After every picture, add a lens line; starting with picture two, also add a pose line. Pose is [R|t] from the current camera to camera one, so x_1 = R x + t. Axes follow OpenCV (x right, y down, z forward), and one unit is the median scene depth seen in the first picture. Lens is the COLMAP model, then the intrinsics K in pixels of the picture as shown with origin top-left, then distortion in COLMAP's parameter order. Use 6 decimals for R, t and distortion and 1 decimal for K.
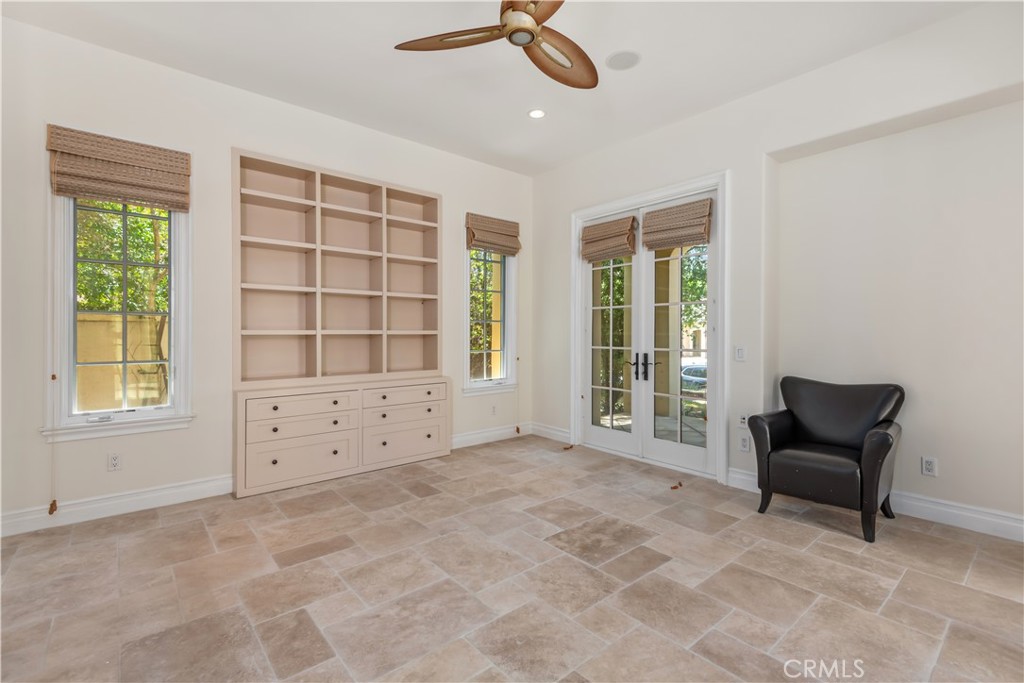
lens RADIAL K [[454.4, 0, 510.0], [0, 454.4, 335.8], [0, 0, 1]] dist [0.056636, -0.037071]
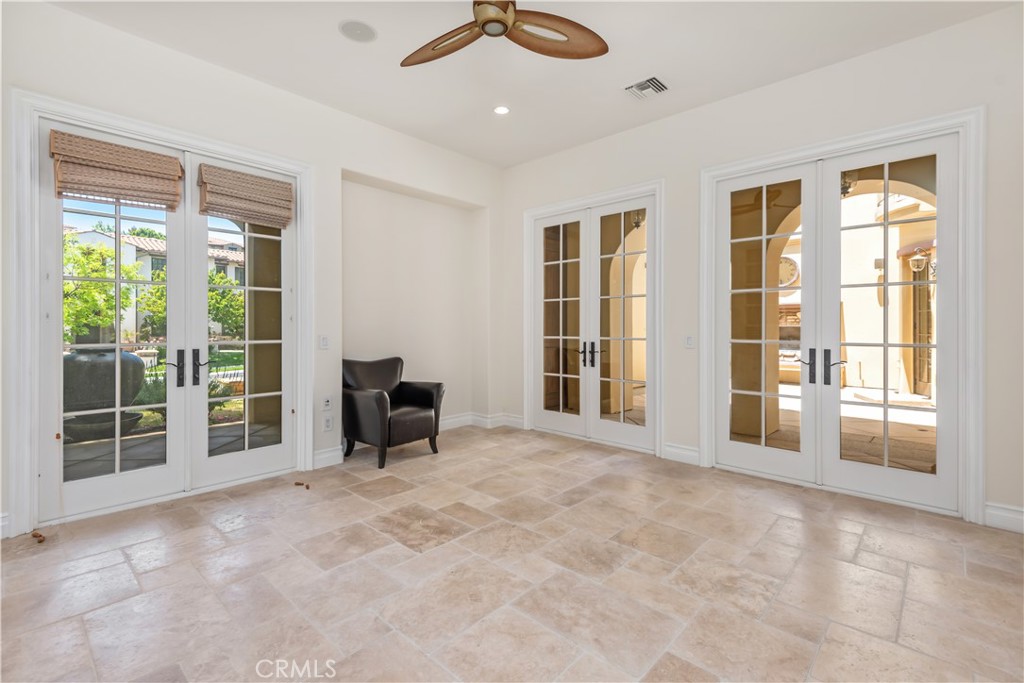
lens RADIAL K [[454.4, 0, 510.0], [0, 454.4, 335.8], [0, 0, 1]] dist [0.056636, -0.037071]
pose [[-0.109471, -0.023437, 0.993714, -0.872461], [-0.000451, 0.999723, 0.023529, -0.005426], [-0.993990, 0.002127, -0.109451, 0.960316]]
